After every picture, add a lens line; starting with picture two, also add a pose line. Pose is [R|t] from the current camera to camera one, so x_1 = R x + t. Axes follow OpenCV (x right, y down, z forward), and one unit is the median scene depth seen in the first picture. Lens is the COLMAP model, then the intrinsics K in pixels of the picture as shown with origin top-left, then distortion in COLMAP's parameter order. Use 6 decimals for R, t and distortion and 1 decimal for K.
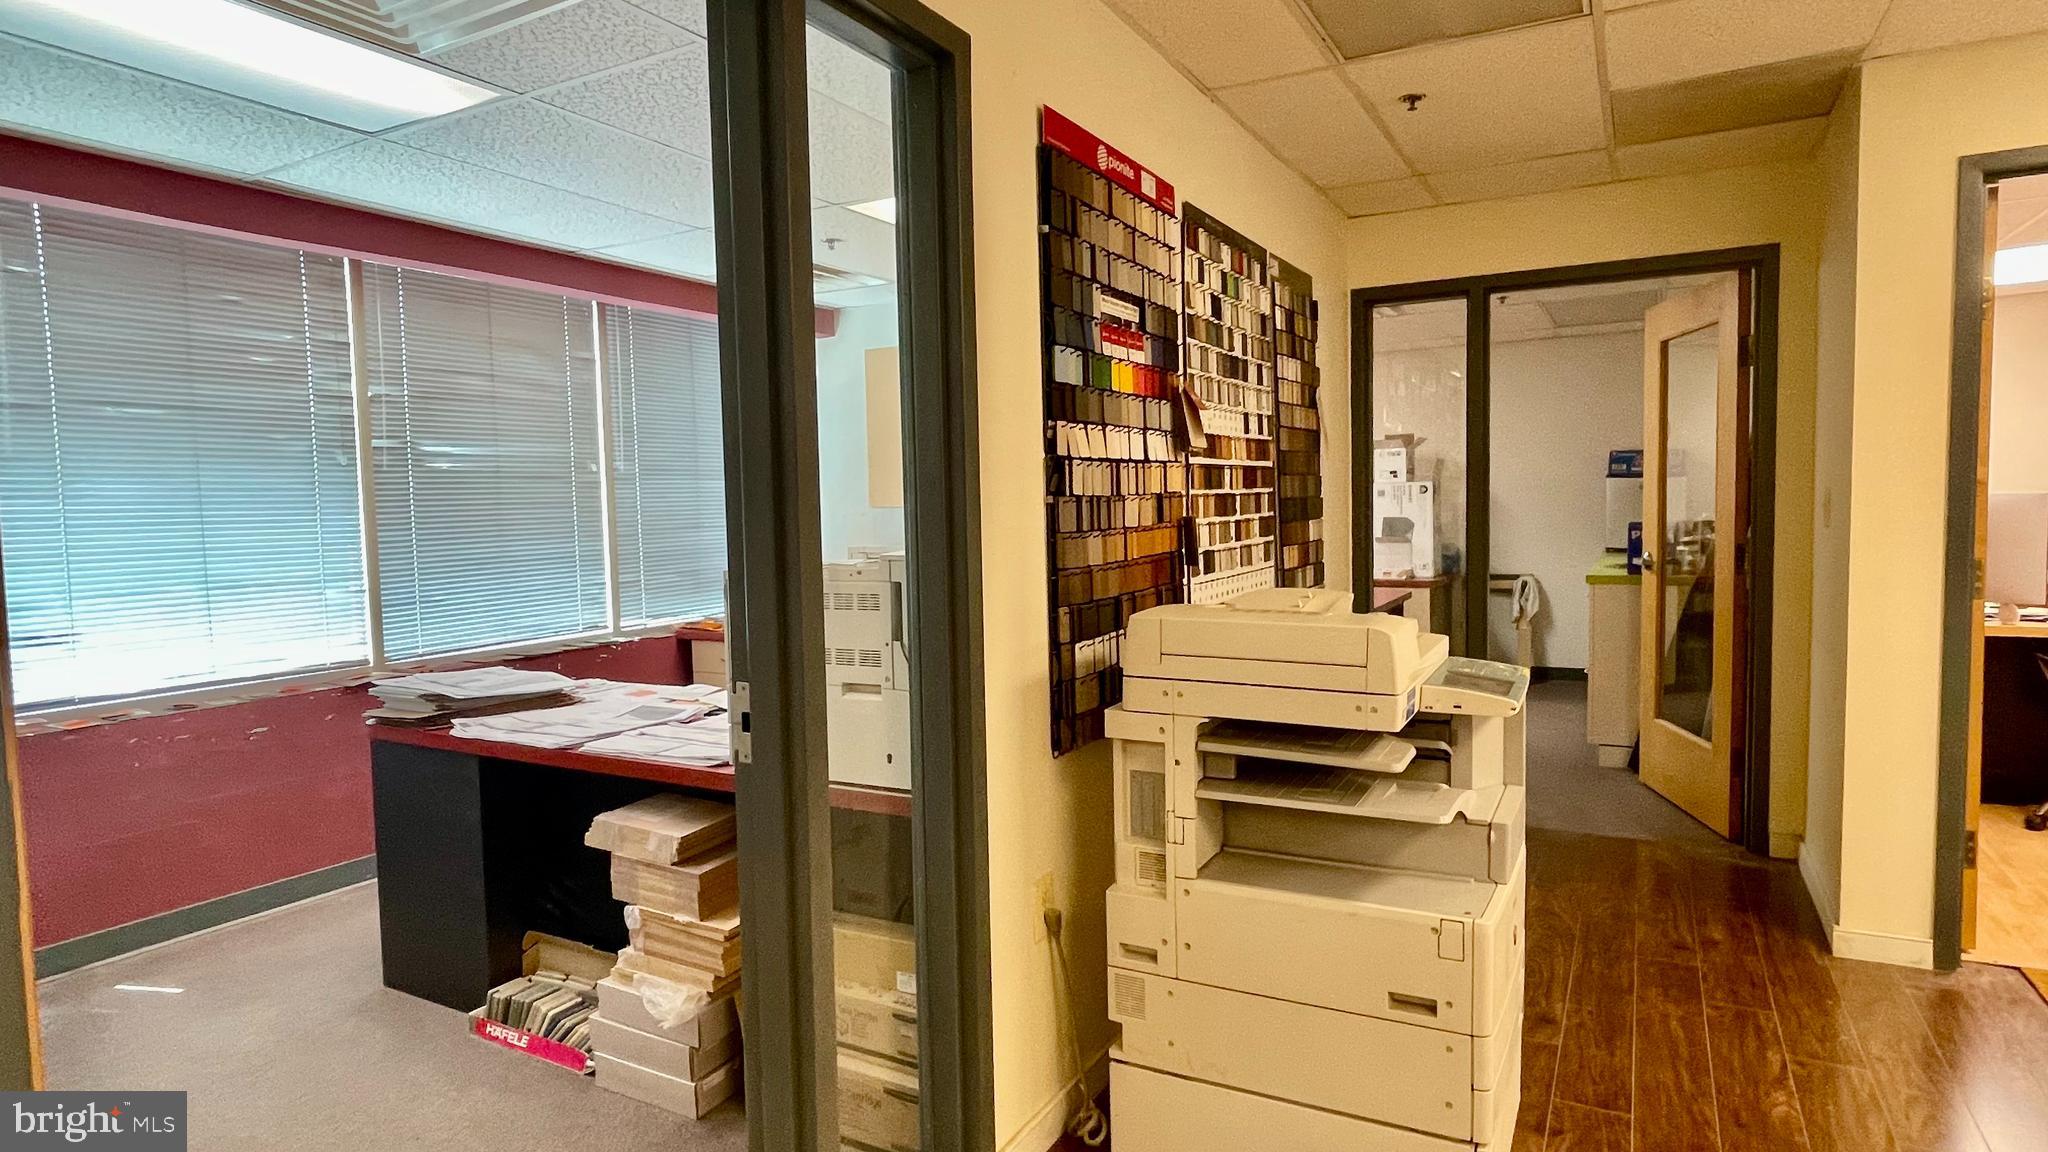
lens RADIAL K [[1120.4, 0, 1014.1], [0, 1120.4, 569.7], [0, 0, 1]] dist [-0.003759, 0.005509]
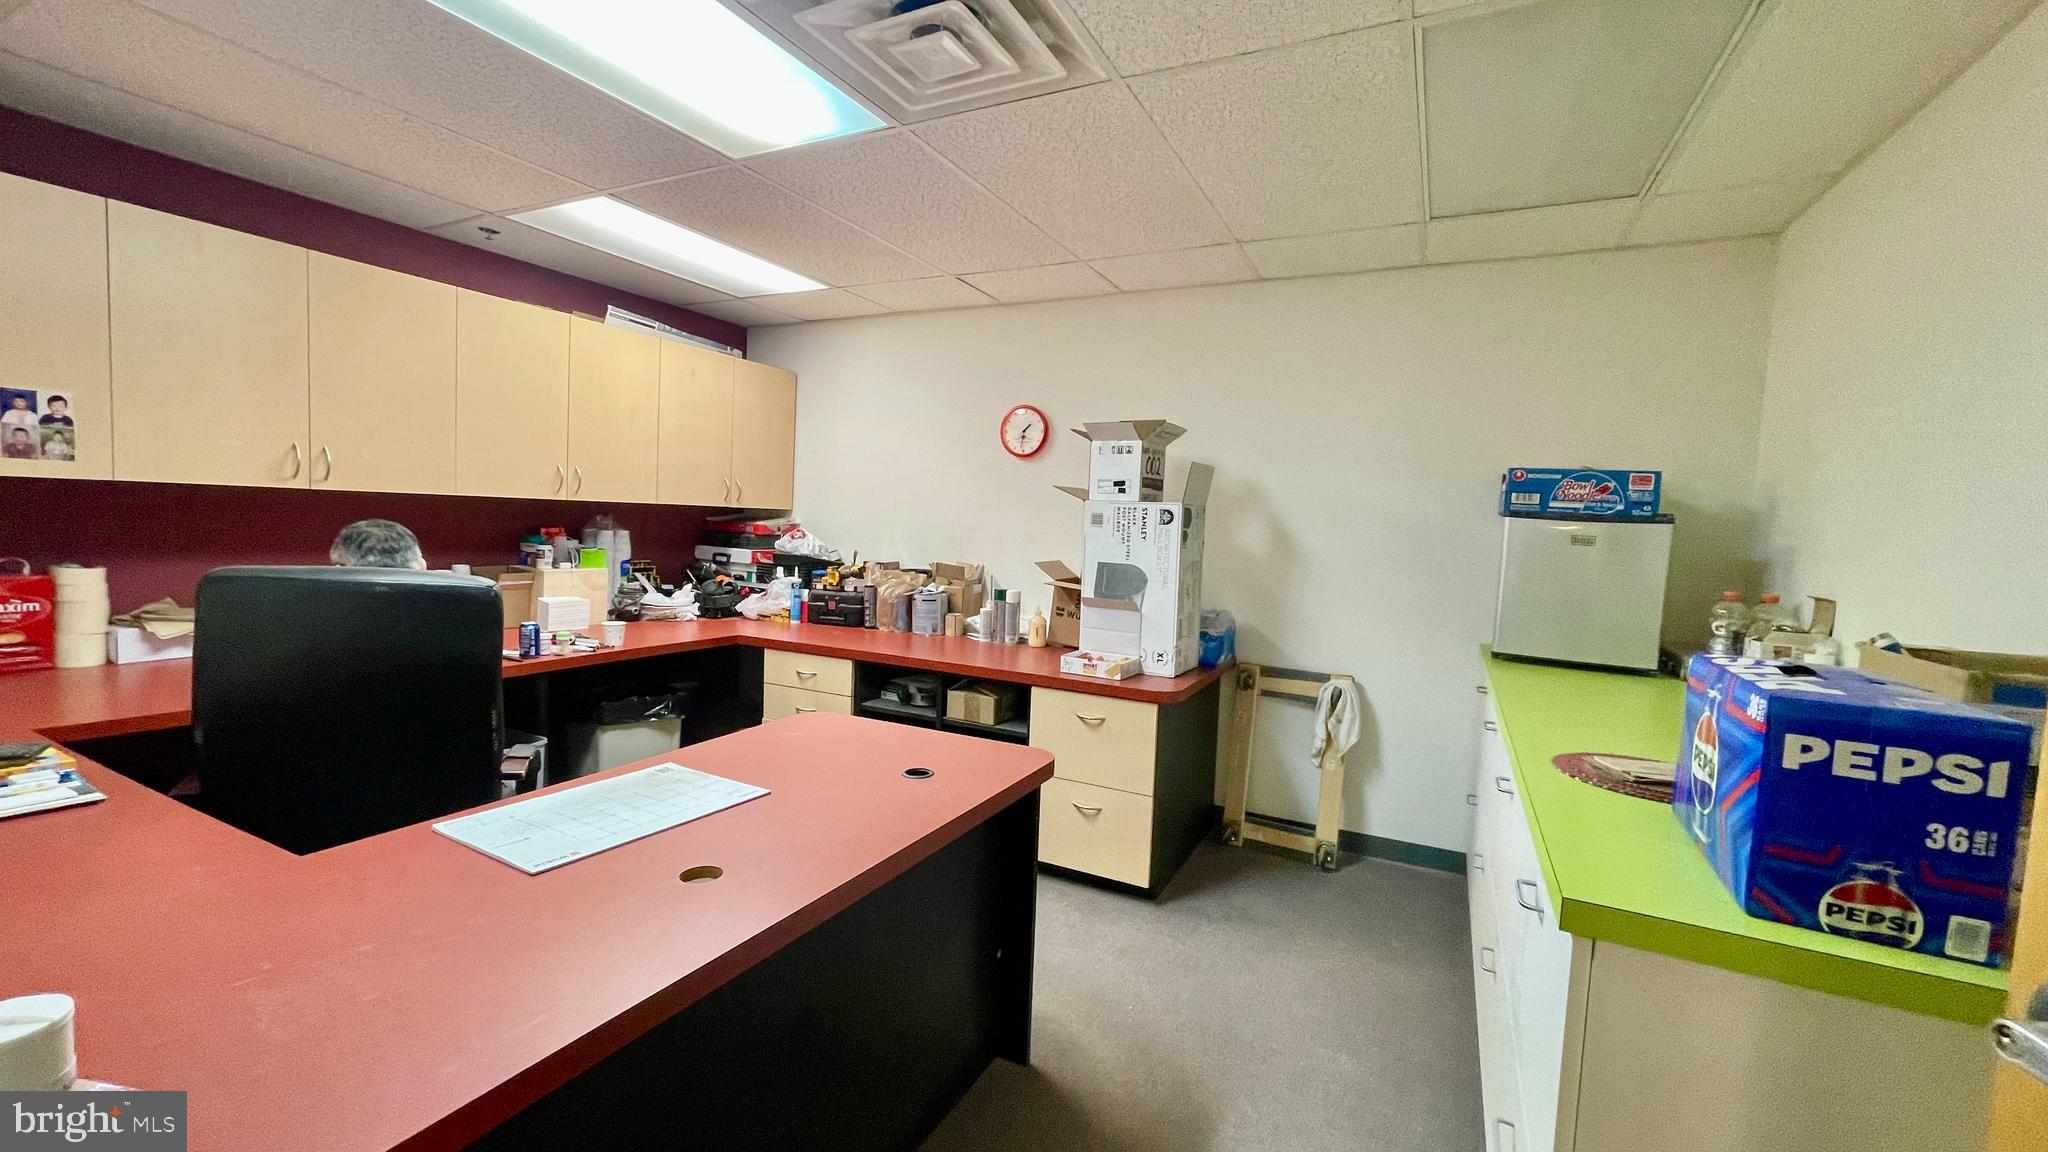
lens RADIAL K [[840.7, 0, 1013.1], [0, 840.7, 570.2], [0, 0, 1]] dist [0.002606, 0.000579]
pose [[0.996959, 0.062150, 0.047009, 0.281814], [-0.062630, 0.997998, 0.008793, -0.046053], [-0.046368, -0.011710, 0.998856, 0.611860]]
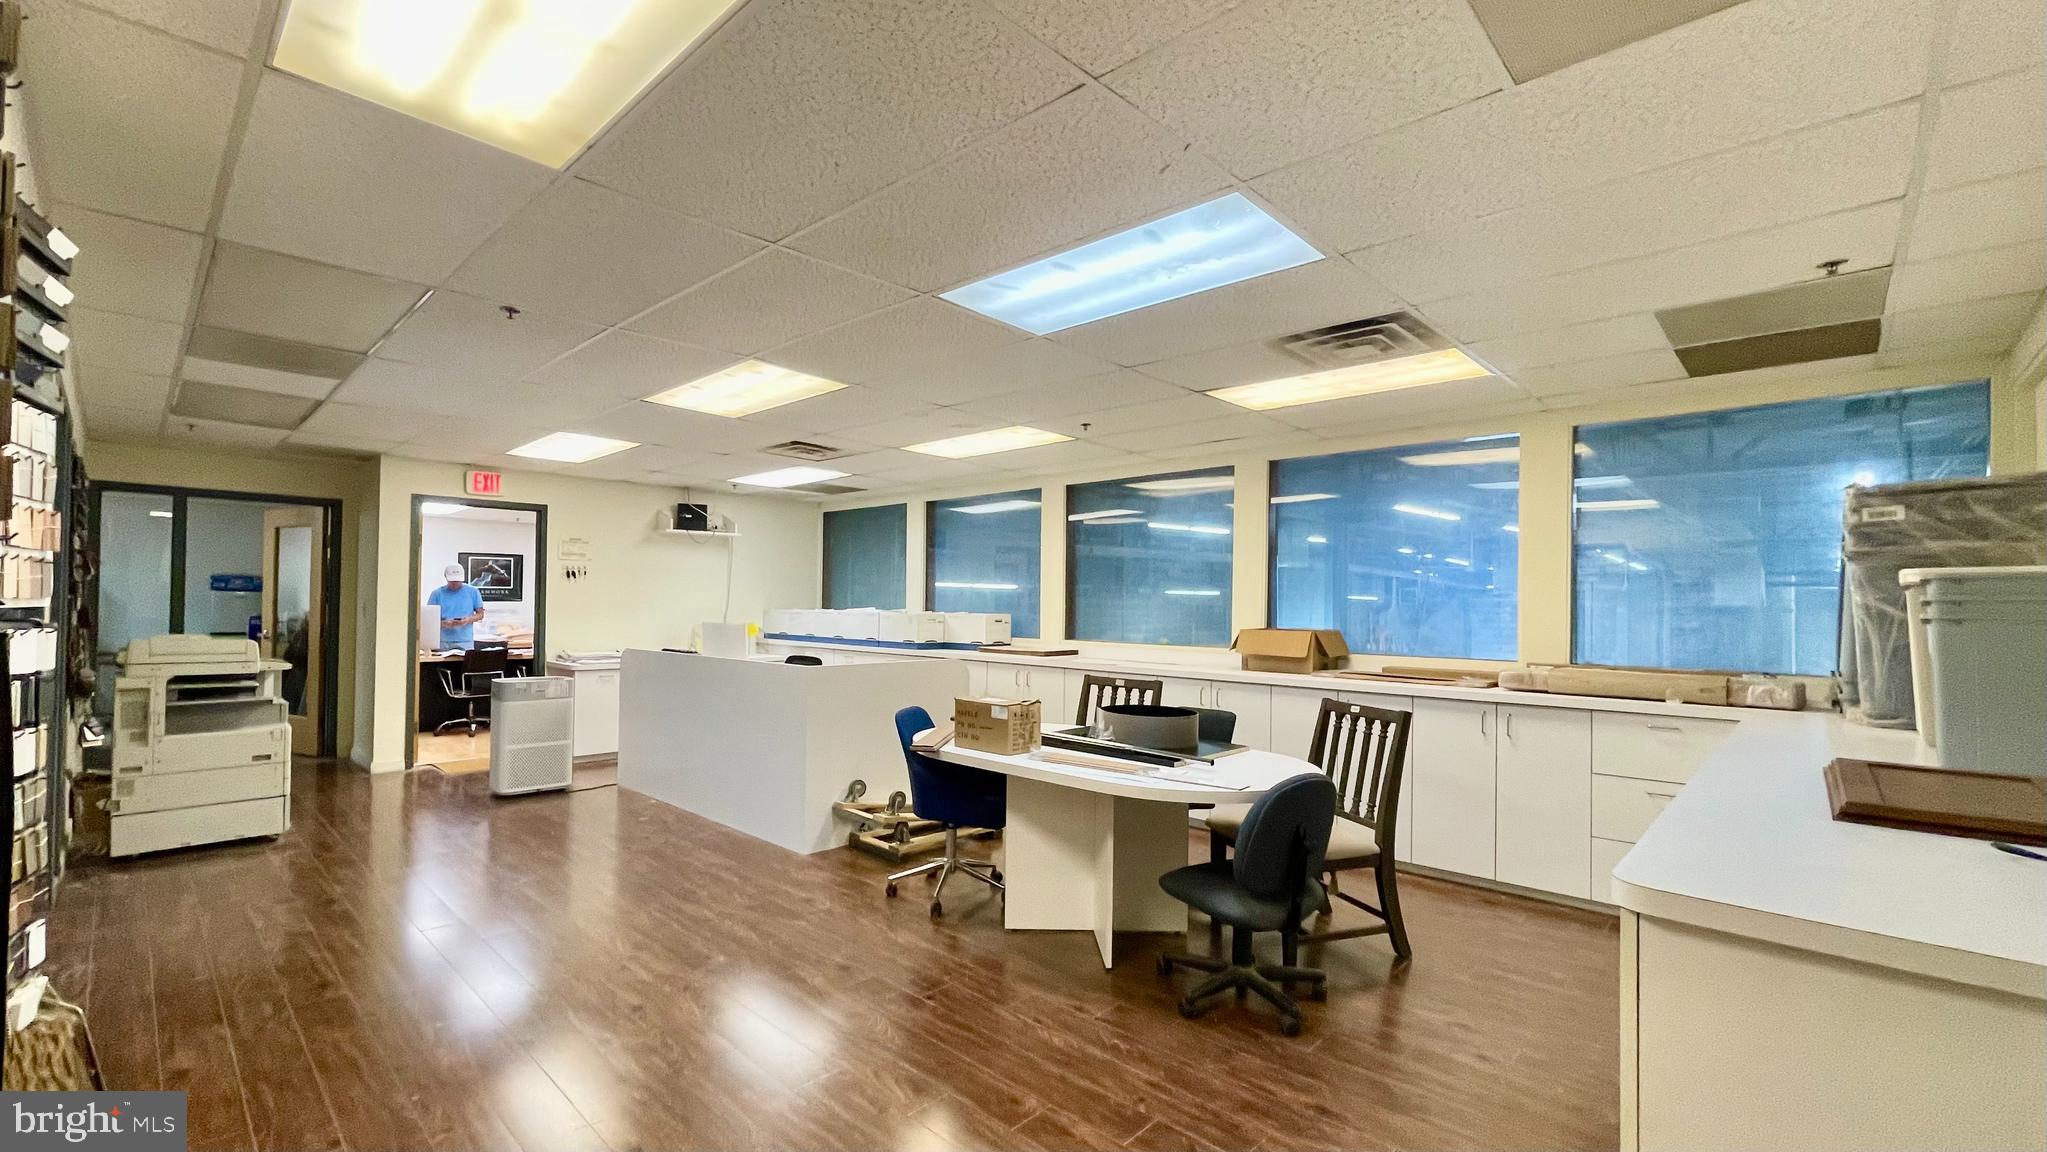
lens RADIAL K [[840.3, 0, 1010.4], [0, 840.3, 580.0], [0, 0, 1]] dist [0.002606, 0.000579]
pose [[0.238875, 0.046747, 0.969925, -0.575264], [0.045822, 0.997185, -0.059346, 0.045933], [-0.969969, 0.058621, 0.236060, -0.647058]]
